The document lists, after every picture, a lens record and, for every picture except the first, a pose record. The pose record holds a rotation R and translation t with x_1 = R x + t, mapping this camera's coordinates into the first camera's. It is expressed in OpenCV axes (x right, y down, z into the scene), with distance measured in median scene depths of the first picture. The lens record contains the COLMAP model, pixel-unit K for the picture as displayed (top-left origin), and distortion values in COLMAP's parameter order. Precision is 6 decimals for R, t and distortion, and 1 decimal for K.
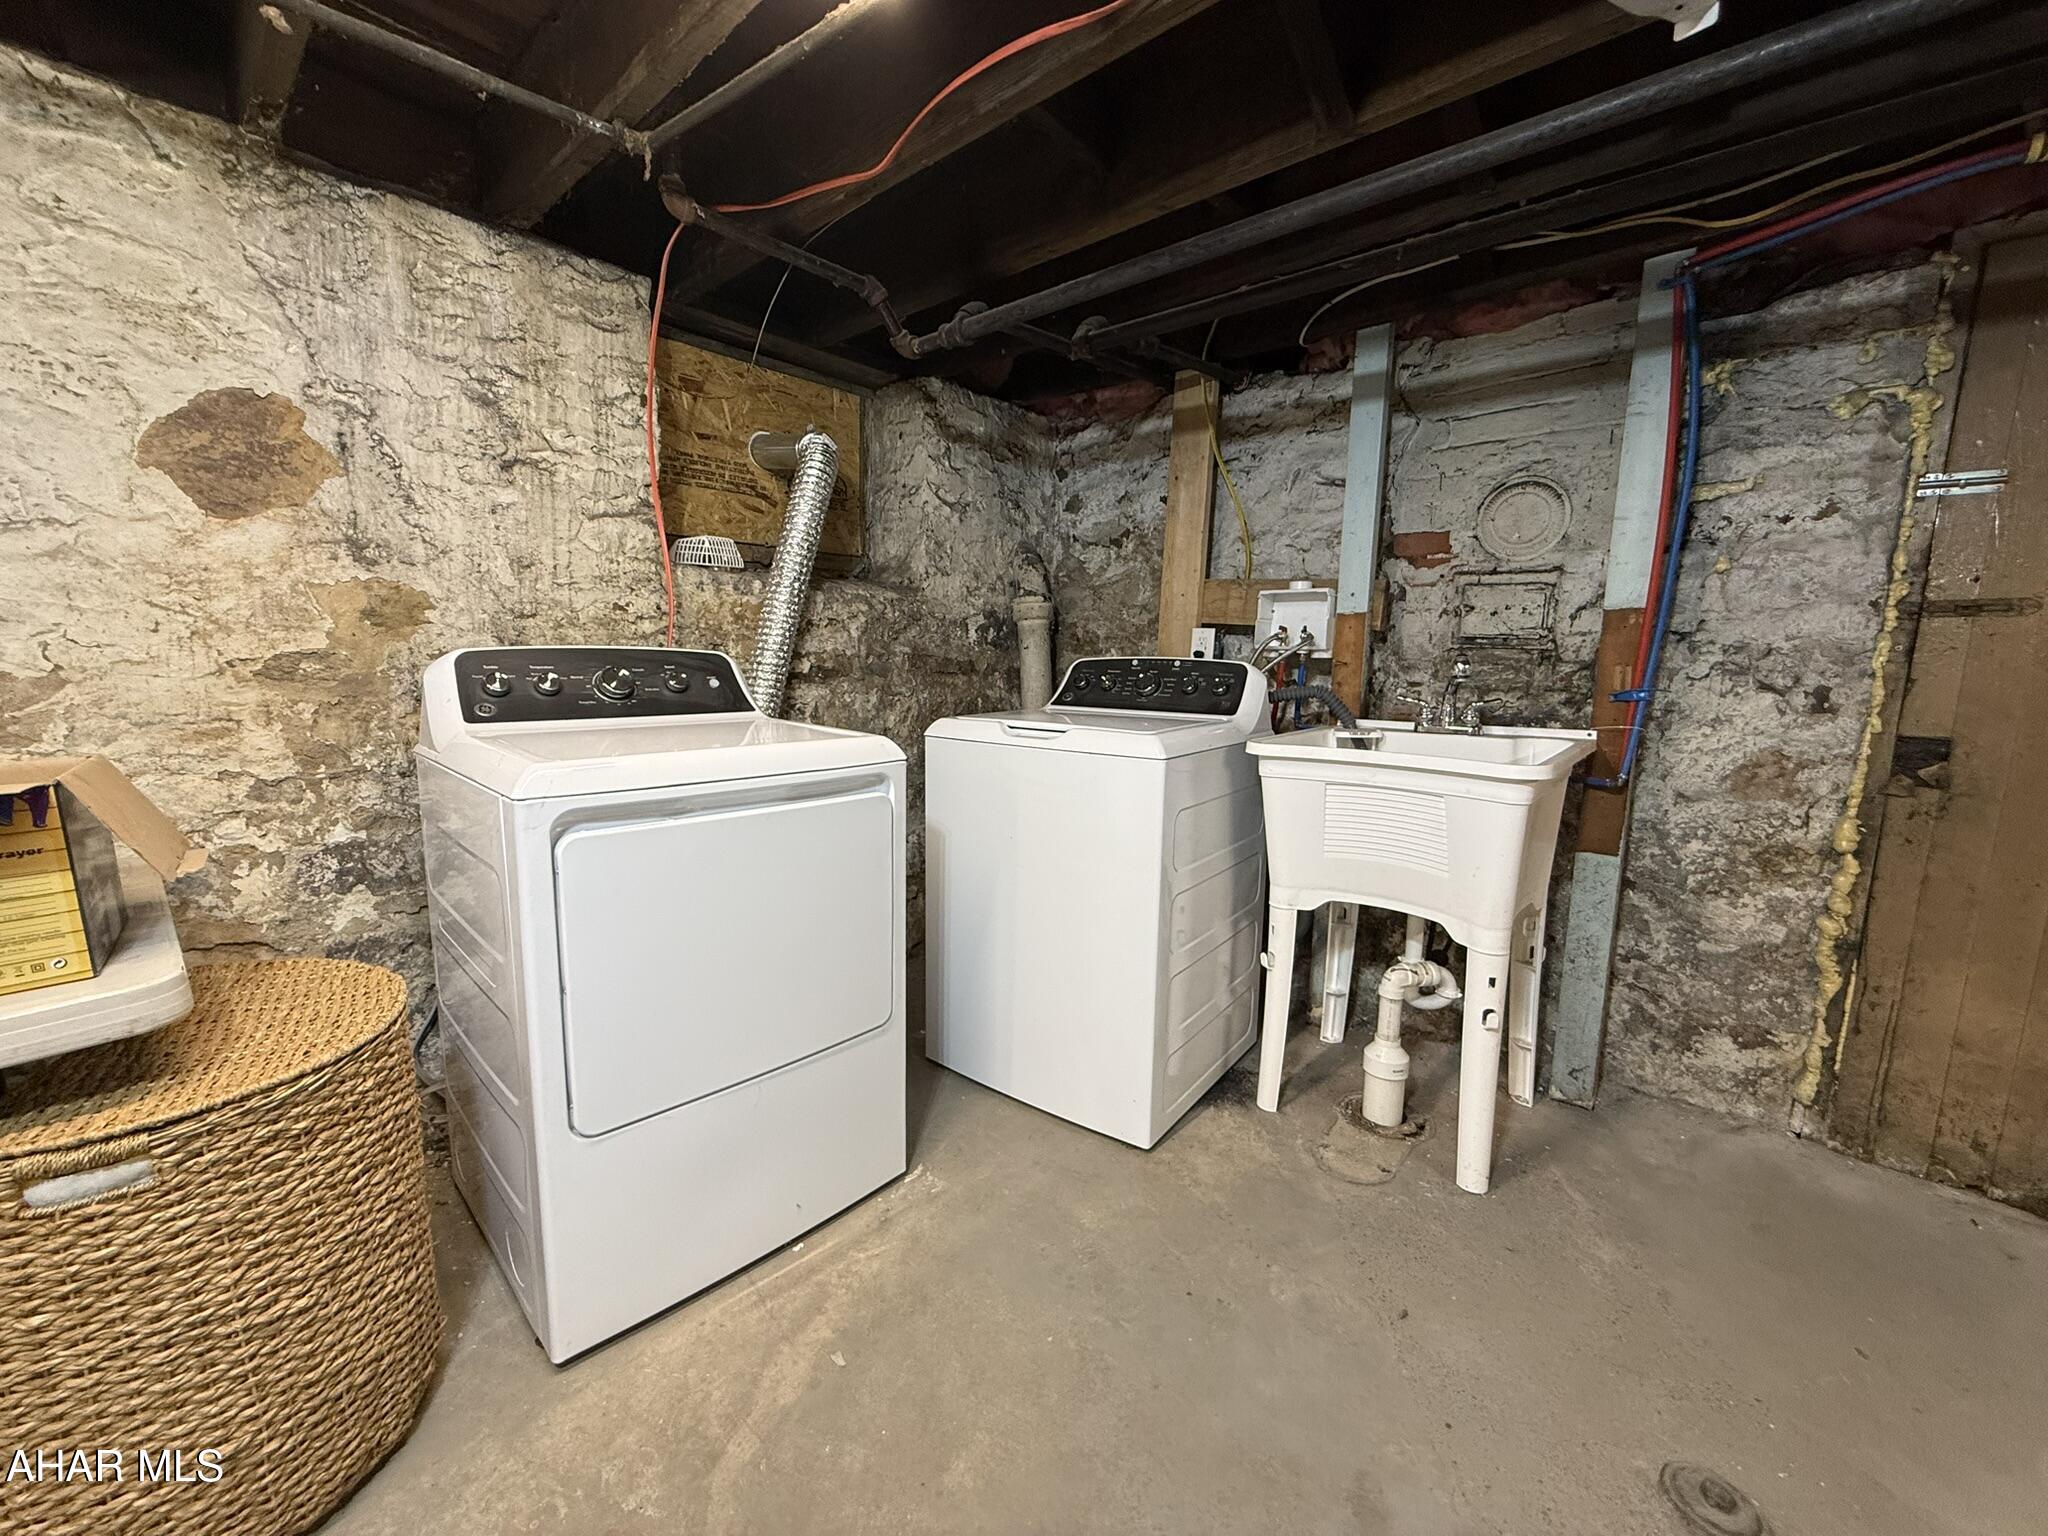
lens RADIAL K [[814.4, 0, 1016.7], [0, 814.4, 769.4], [0, 0, 1]] dist [0.000400, -0.000316]
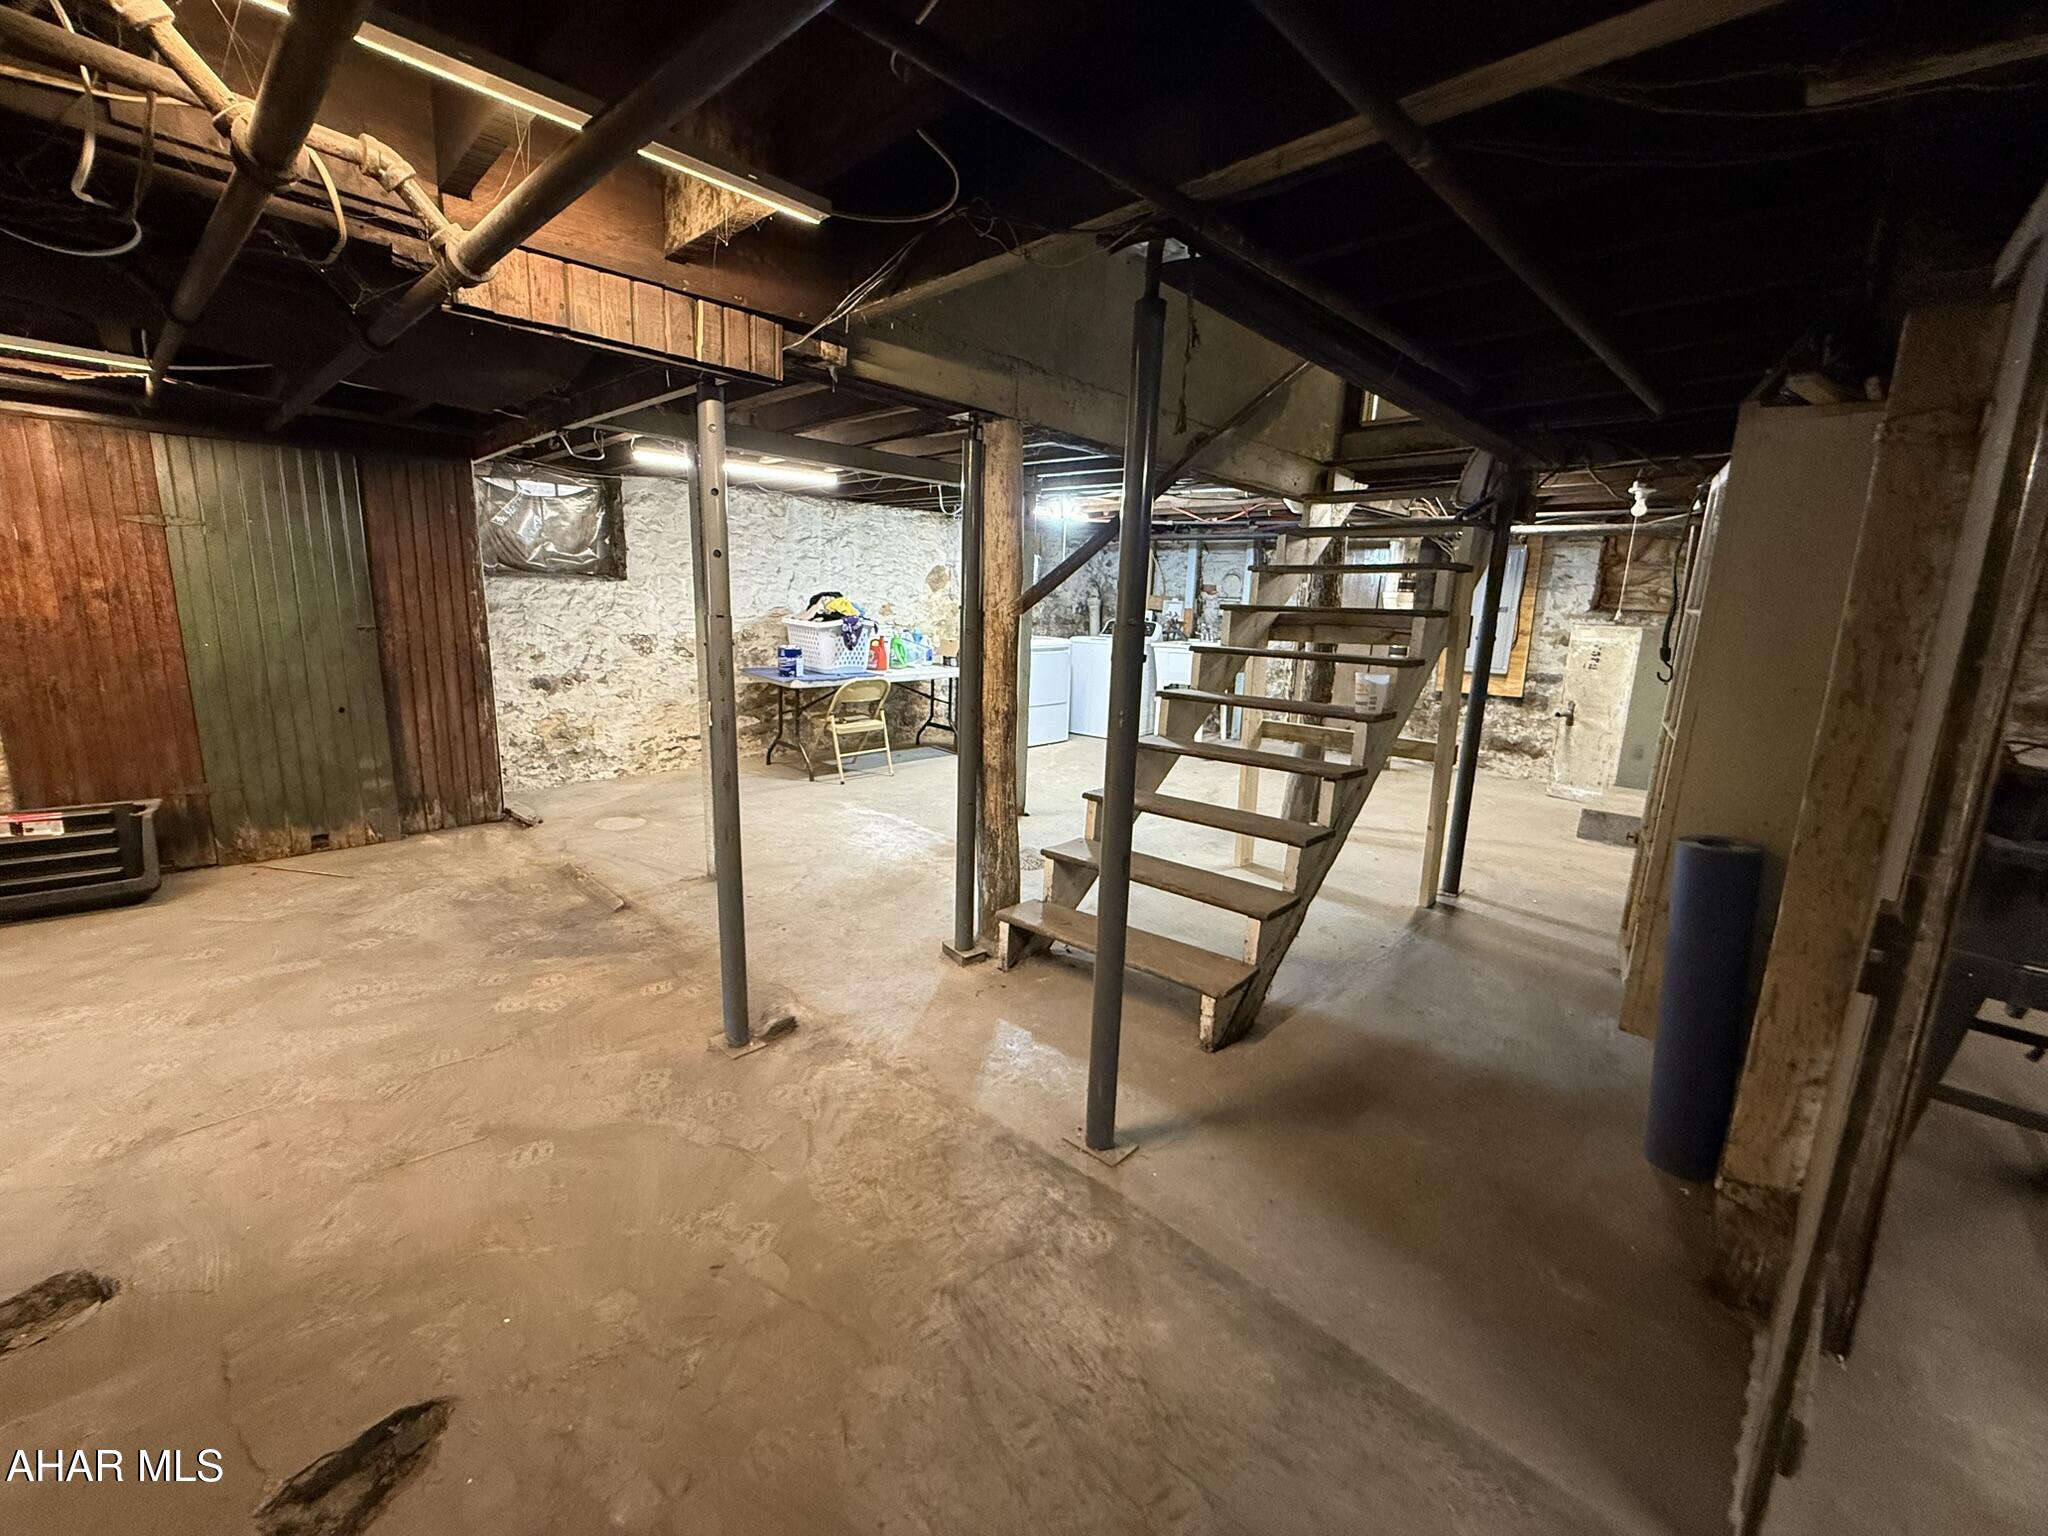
lens RADIAL K [[814.4, 0, 1018.0], [0, 814.4, 764.9], [0, 0, 1]] dist [0.000400, -0.000316]
pose [[0.999390, 0.015146, -0.031461, -0.203064], [-0.013014, 0.997674, 0.066913, 0.259379], [0.032401, -0.066463, 0.997263, -2.601740]]
